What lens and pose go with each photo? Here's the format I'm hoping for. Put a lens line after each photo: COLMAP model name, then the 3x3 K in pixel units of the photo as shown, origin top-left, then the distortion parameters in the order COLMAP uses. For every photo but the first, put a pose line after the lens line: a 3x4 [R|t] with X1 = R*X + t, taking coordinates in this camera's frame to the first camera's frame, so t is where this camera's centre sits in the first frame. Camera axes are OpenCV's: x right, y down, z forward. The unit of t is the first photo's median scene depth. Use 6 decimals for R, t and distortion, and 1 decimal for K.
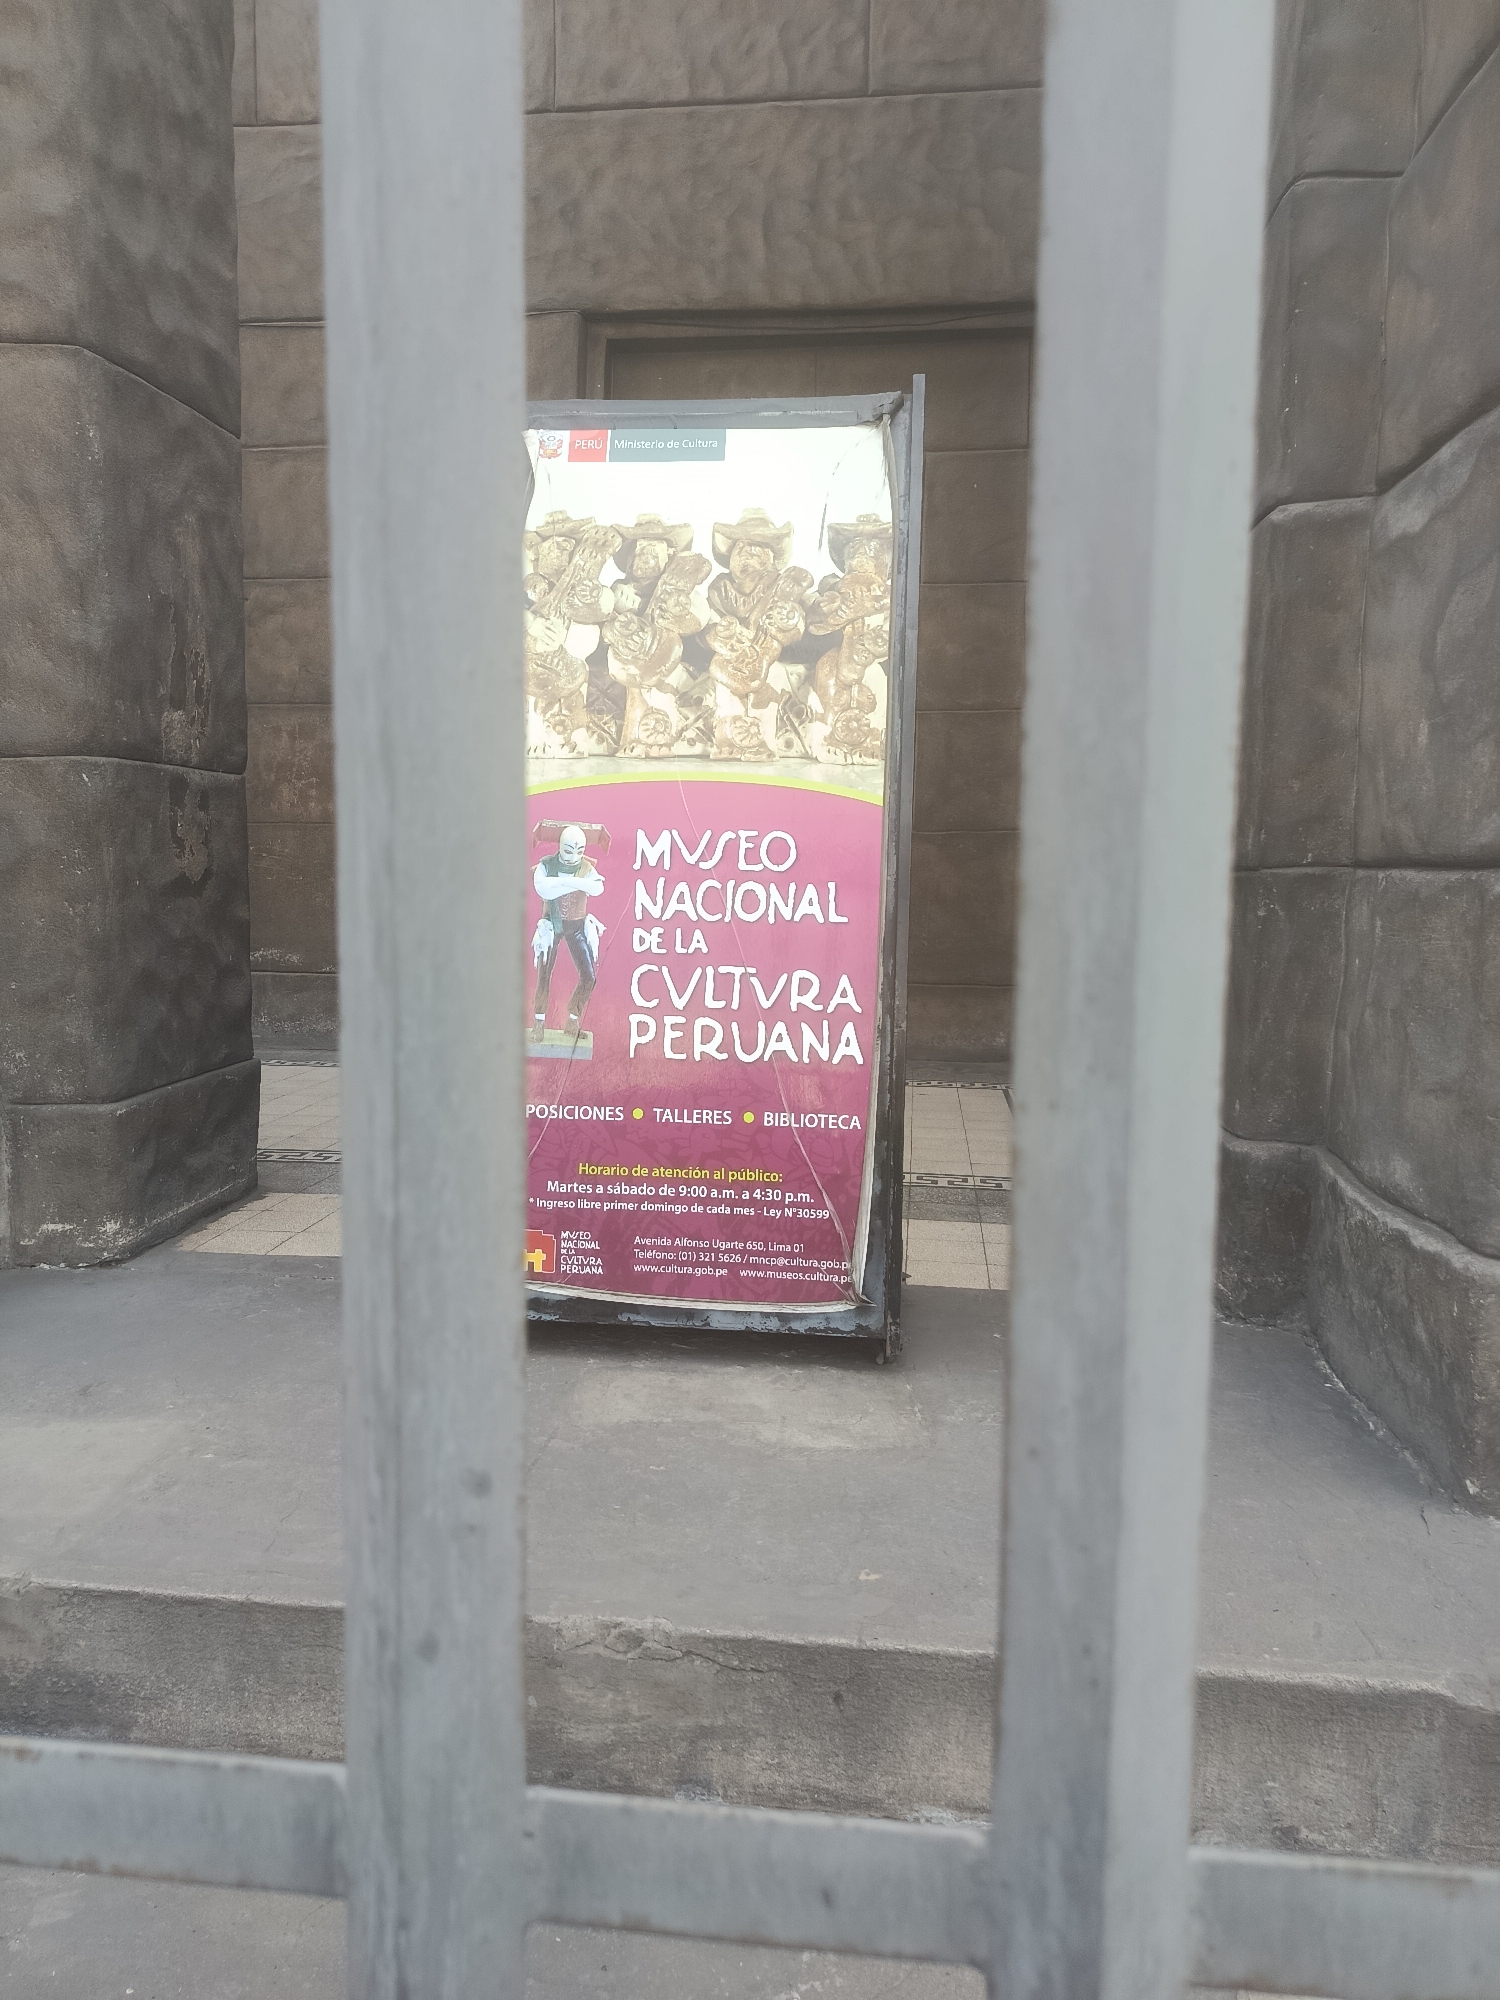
lens RADIAL K [[1354.7, 0, 746.6], [0, 1354.7, 991.1], [0, 0, 1]] dist [-0.000173, 0.006445]
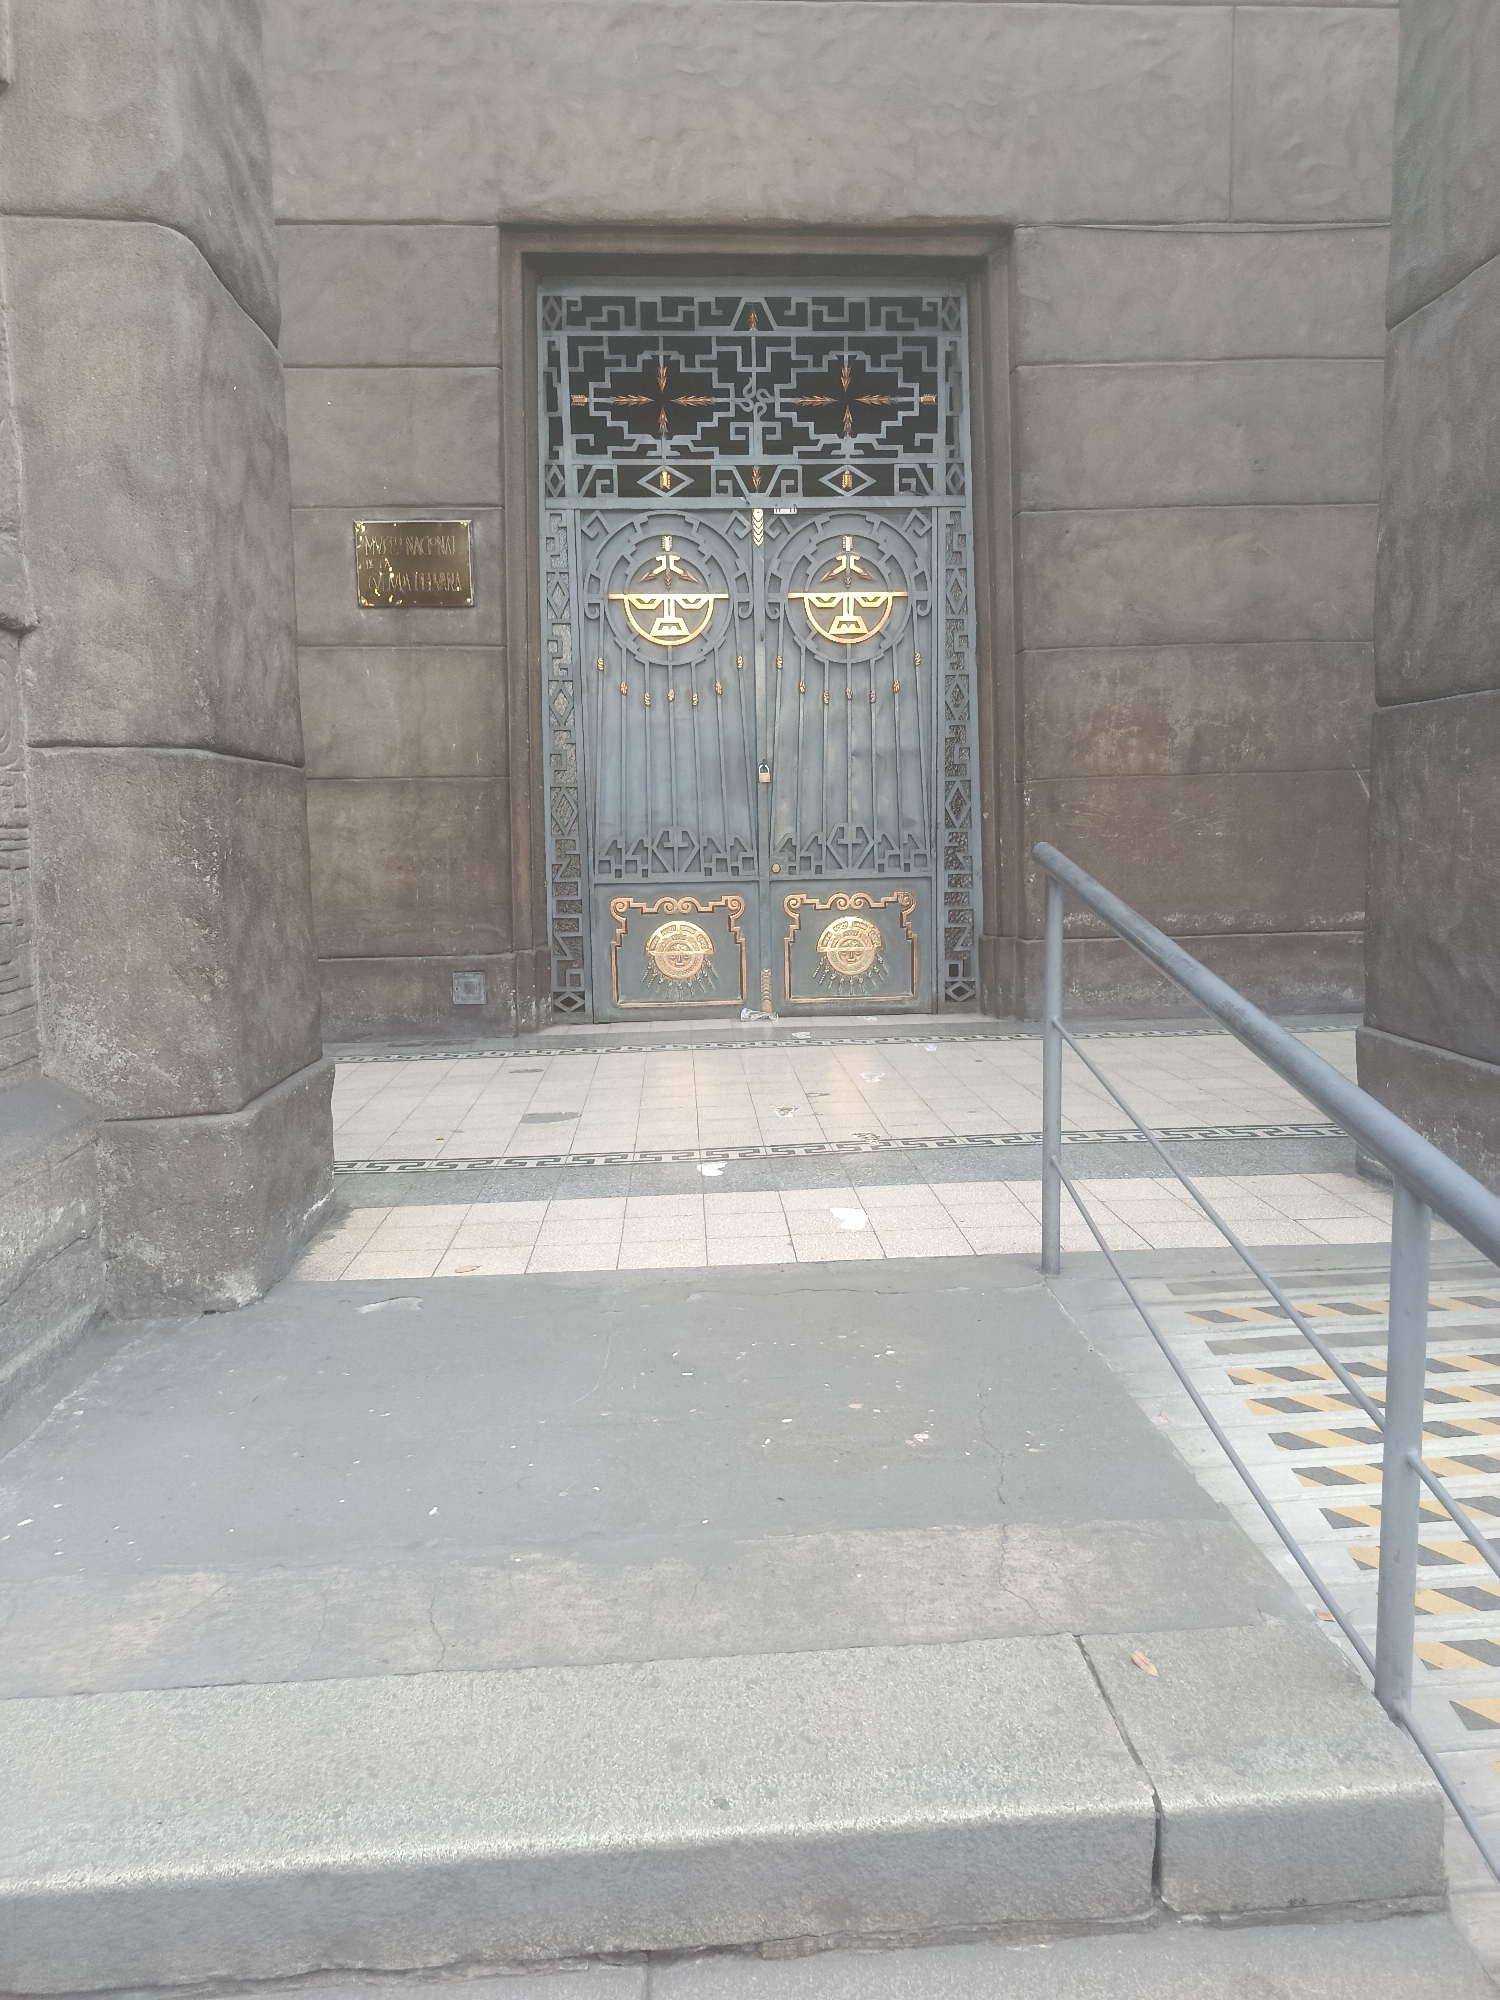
lens RADIAL K [[1430.5, 0, 757.0], [0, 1430.5, 999.8], [0, 0, 1]] dist [0.003845, 0.008609]
pose [[0.982680, -0.061059, 0.174960, -0.757859], [0.056229, 0.997891, 0.032435, -0.017020], [-0.176572, -0.022036, 0.984041, 0.078351]]
